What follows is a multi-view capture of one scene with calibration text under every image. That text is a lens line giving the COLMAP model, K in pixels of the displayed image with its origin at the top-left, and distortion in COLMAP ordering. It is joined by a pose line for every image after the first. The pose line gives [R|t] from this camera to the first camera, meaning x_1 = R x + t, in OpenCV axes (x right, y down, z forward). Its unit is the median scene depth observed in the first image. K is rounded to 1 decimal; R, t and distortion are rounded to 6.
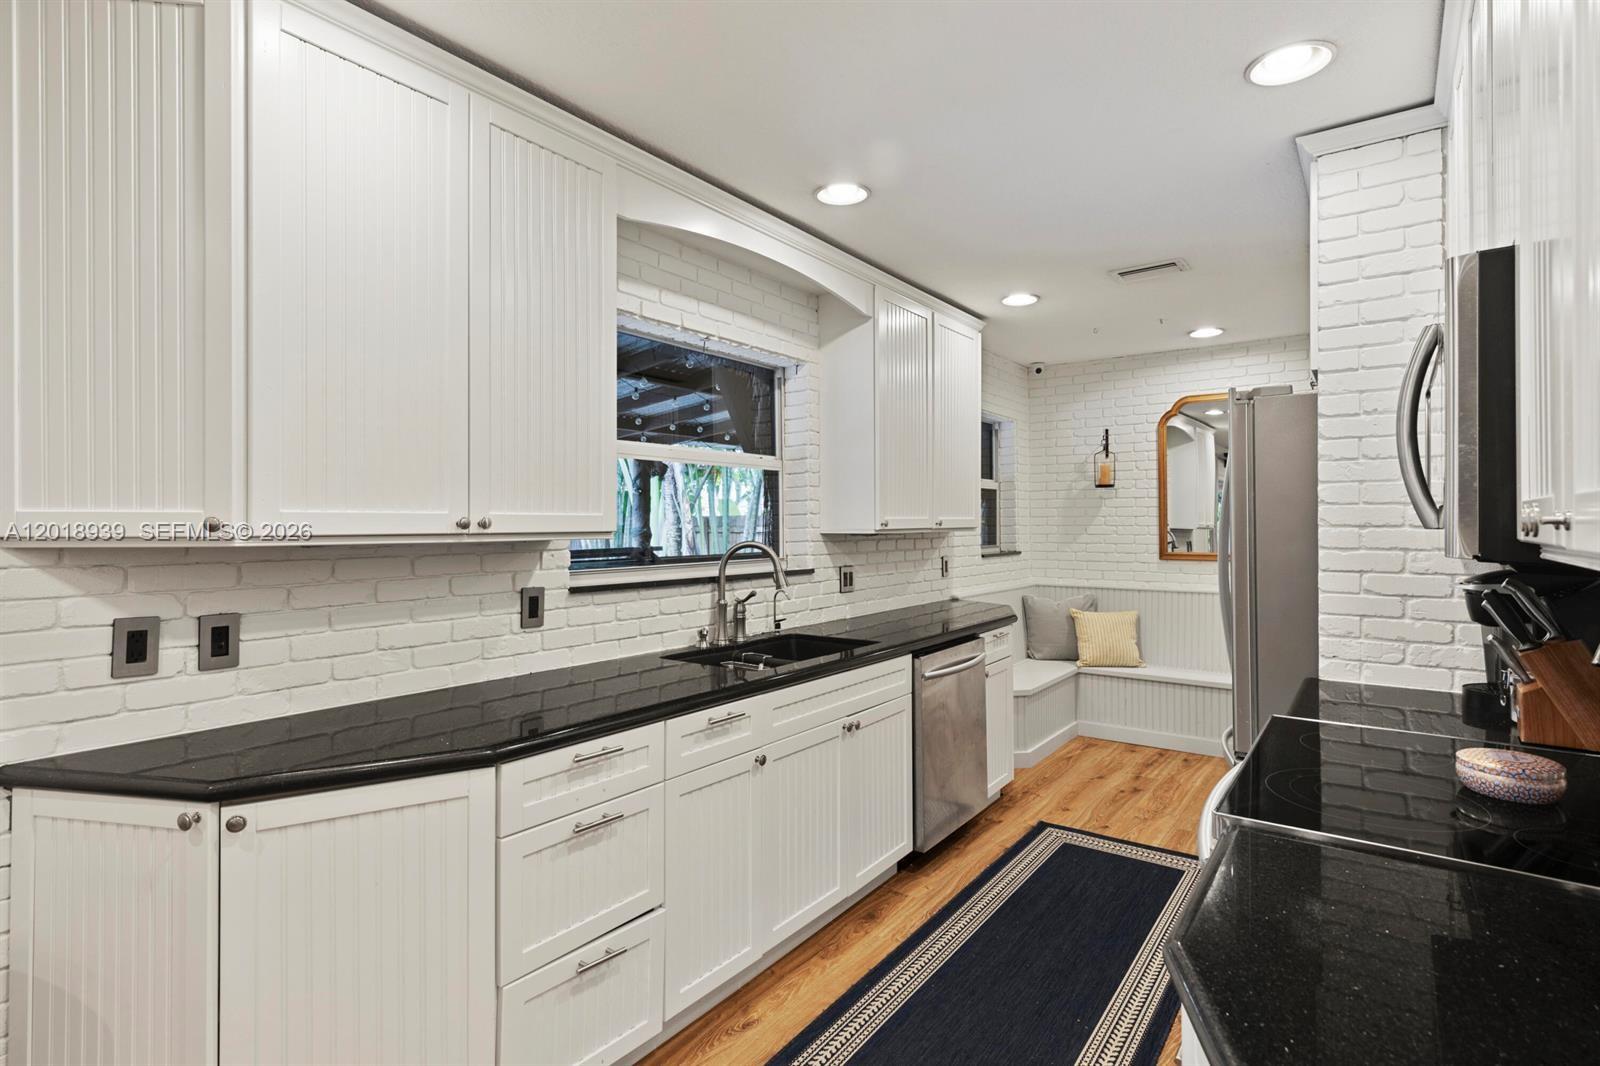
lens RADIAL K [[780.8, 0, 823.3], [0, 780.8, 524.4], [0, 0, 1]] dist [0.003863, 0.001169]
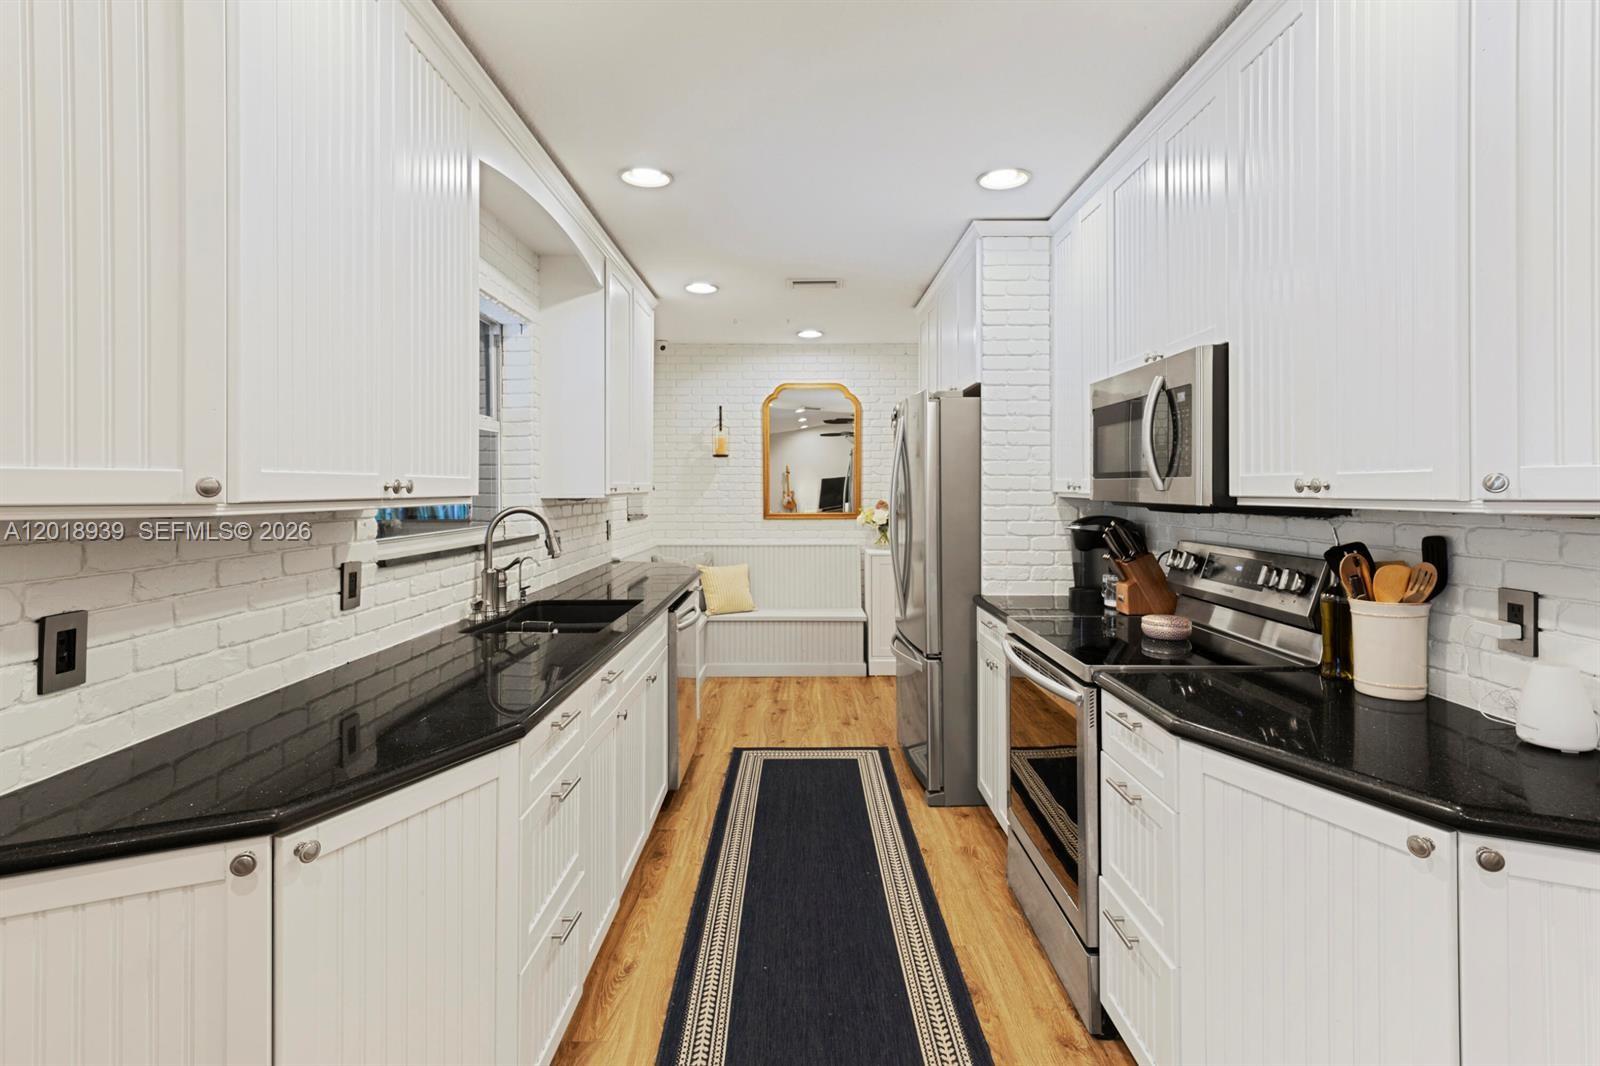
lens RADIAL K [[780.8, 0, 802.3], [0, 780.8, 491.6], [0, 0, 1]] dist [0.003863, 0.001169]
pose [[0.808887, -0.001263, 0.587962, -0.467404], [0.000205, 0.999998, 0.001866, 0.002221], [-0.587964, -0.001389, 0.808886, 0.019691]]
